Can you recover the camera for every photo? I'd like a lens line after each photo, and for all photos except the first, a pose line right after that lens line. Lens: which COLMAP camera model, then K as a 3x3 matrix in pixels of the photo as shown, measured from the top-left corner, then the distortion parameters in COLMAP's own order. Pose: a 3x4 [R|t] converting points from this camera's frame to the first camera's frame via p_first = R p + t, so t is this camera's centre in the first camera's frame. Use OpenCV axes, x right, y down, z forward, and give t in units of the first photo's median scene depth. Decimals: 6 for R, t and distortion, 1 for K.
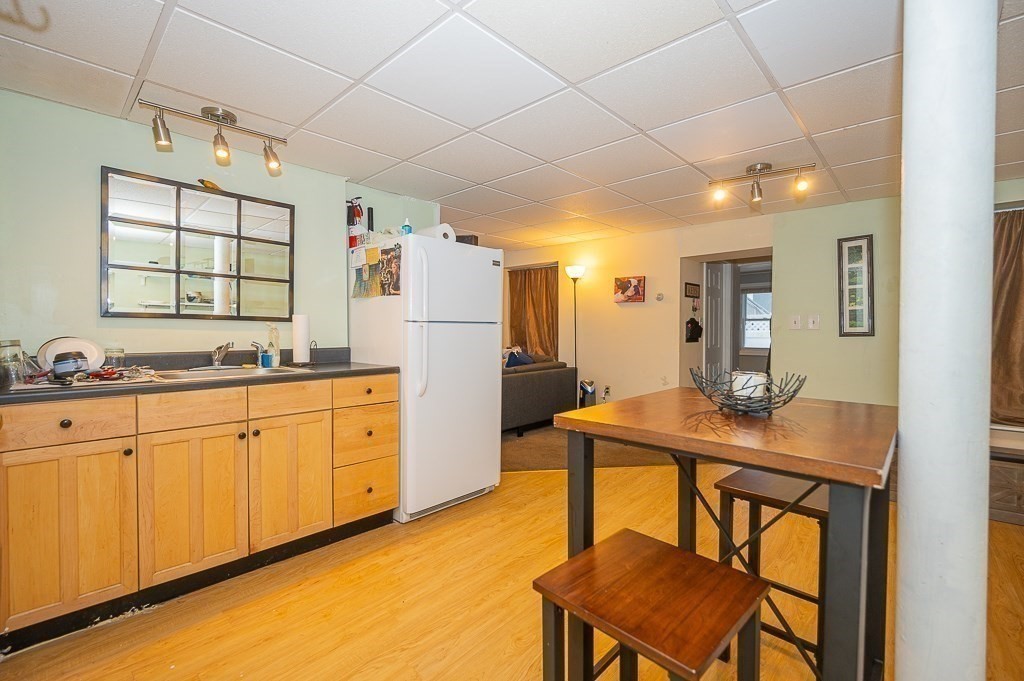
lens RADIAL K [[447.9, 0, 510.1], [0, 447.9, 340.9], [0, 0, 1]] dist [-0.000964, 0.000012]
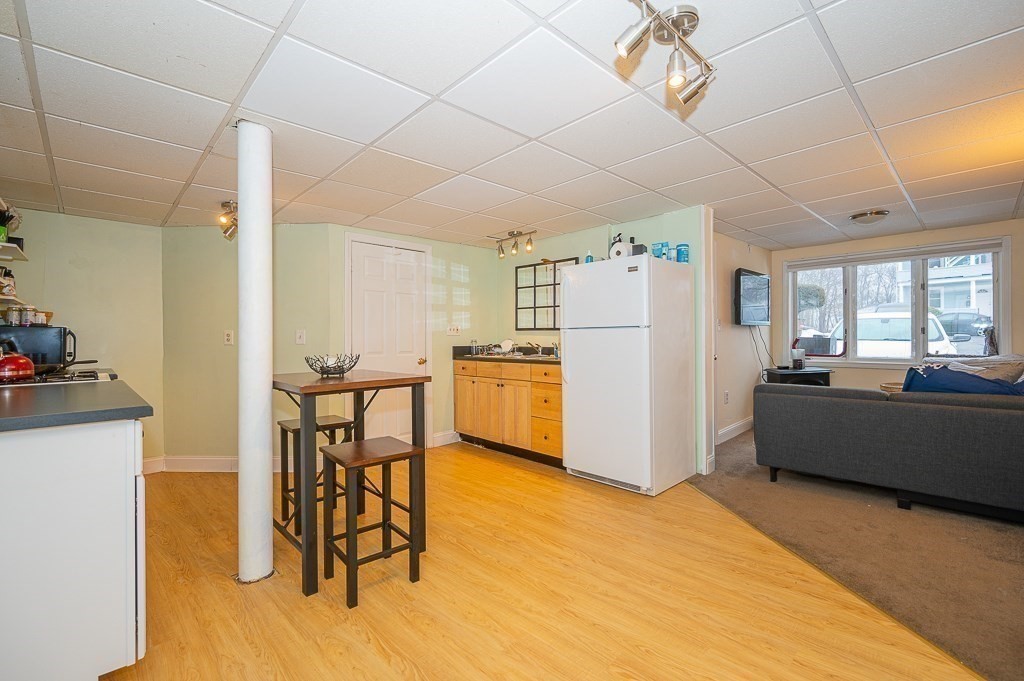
lens RADIAL K [[447.9, 0, 511.8], [0, 447.9, 339.3], [0, 0, 1]] dist [-0.000964, 0.000012]
pose [[-0.056808, 0.001181, -0.998384, 1.263289], [-0.017559, 0.999843, 0.002182, -0.010284], [0.998231, 0.017654, -0.056779, 0.974608]]
